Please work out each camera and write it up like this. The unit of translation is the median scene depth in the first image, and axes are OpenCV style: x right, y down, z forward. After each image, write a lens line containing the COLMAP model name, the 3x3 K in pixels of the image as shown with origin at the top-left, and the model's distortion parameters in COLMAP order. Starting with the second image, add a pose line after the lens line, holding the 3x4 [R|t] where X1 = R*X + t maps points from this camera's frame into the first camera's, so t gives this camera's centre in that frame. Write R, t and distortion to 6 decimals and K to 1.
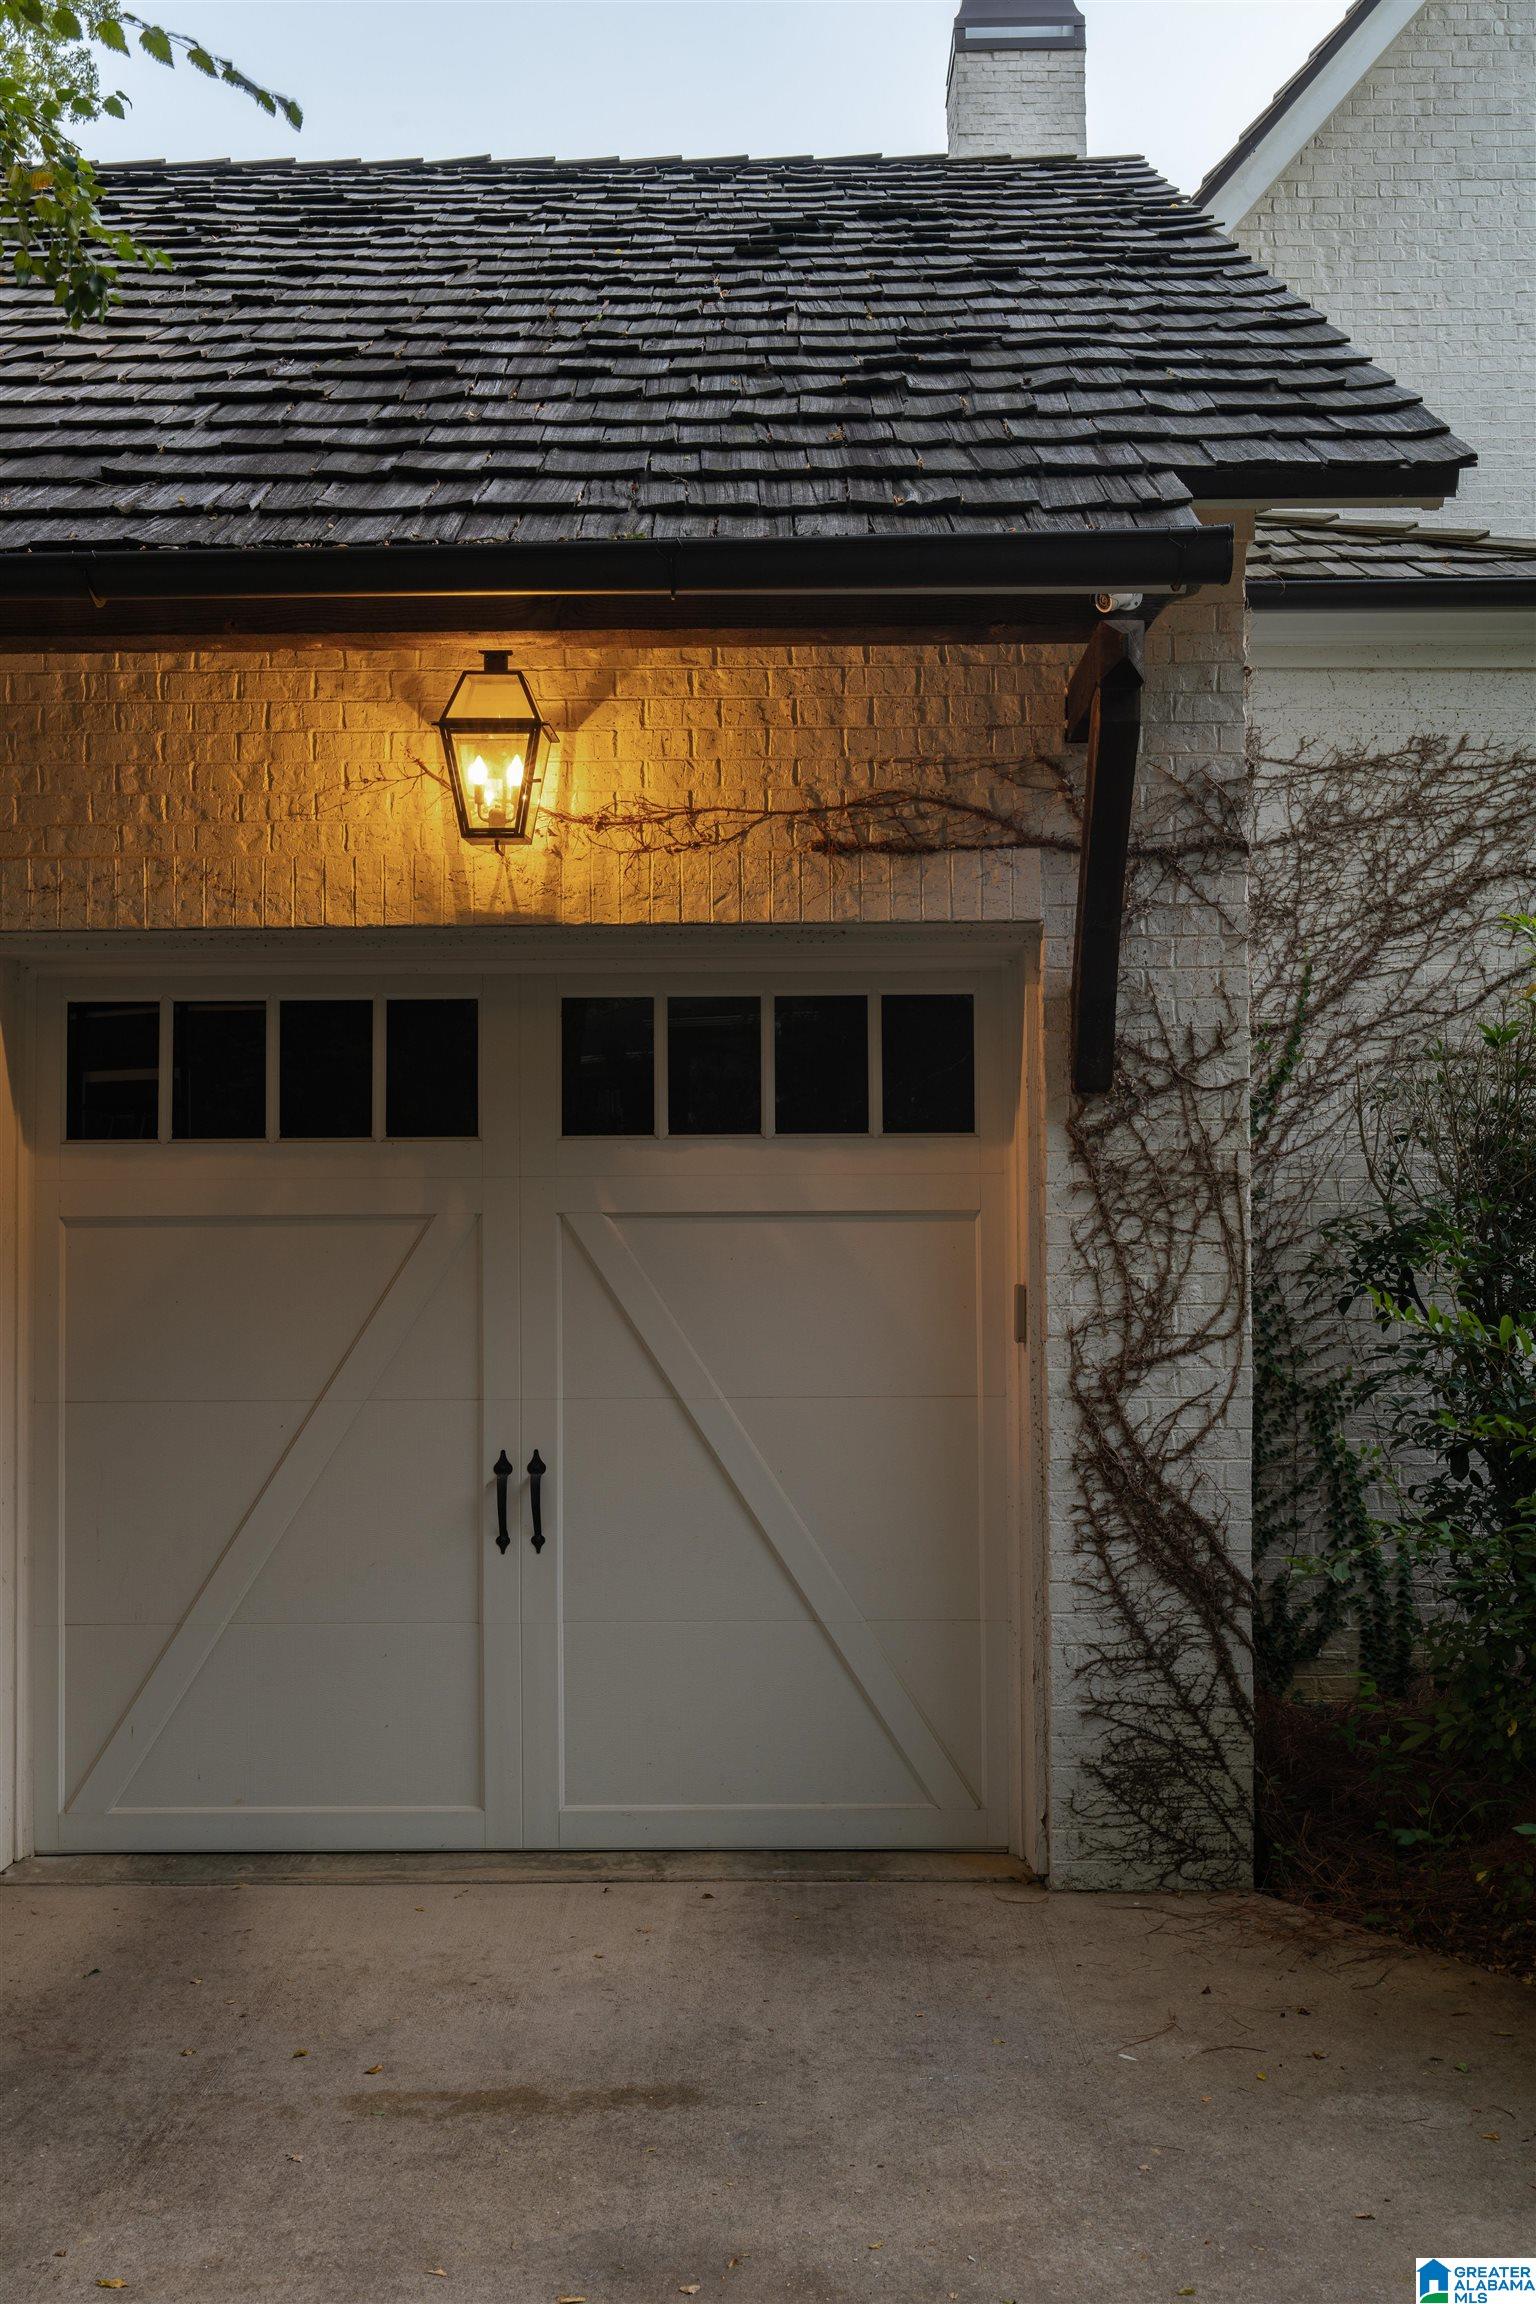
lens RADIAL K [[2234.8, 0, 765.8], [0, 2234.8, 1213.1], [0, 0, 1]] dist [0.006055, 0.000000]
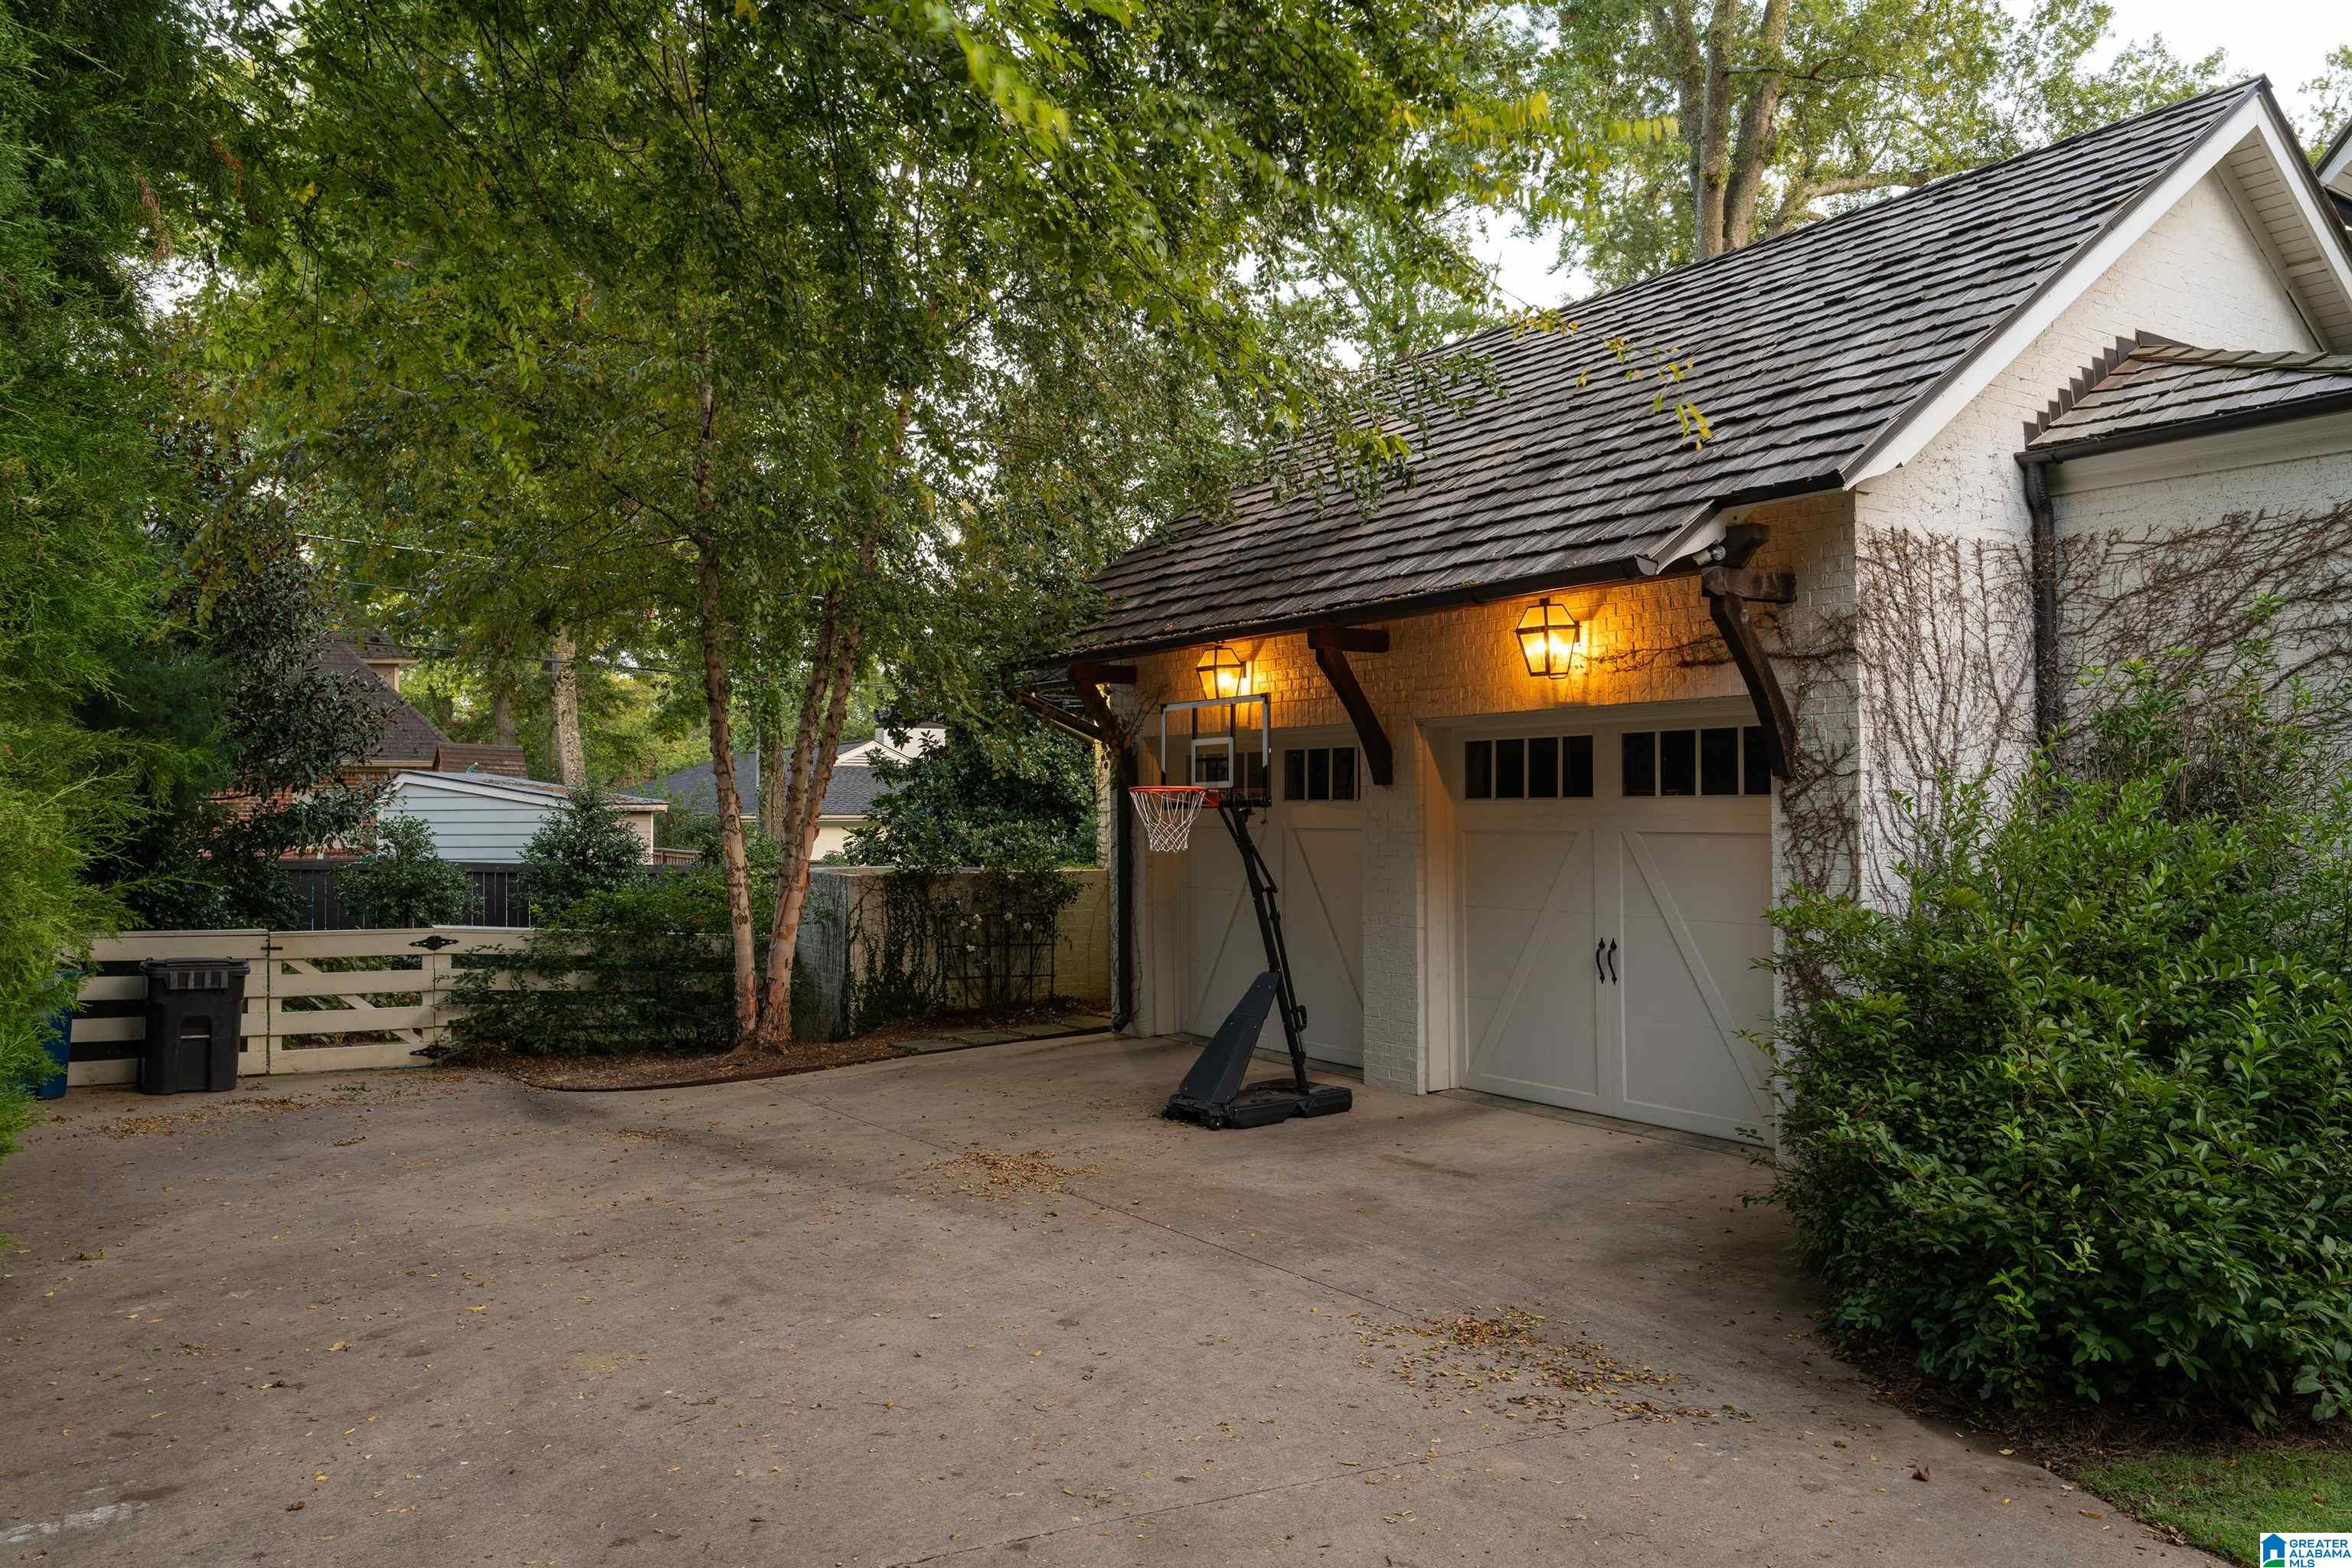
lens RADIAL K [[1696.5, 0, 1176.1], [0, 1696.5, 785.9], [0, 0, 1]] dist [-0.003346, -0.000625]
pose [[0.558891, -0.006924, -0.829212, 0.844762], [0.023559, 0.999694, 0.007532, -0.054616], [0.828906, -0.023744, 0.558884, -0.237462]]
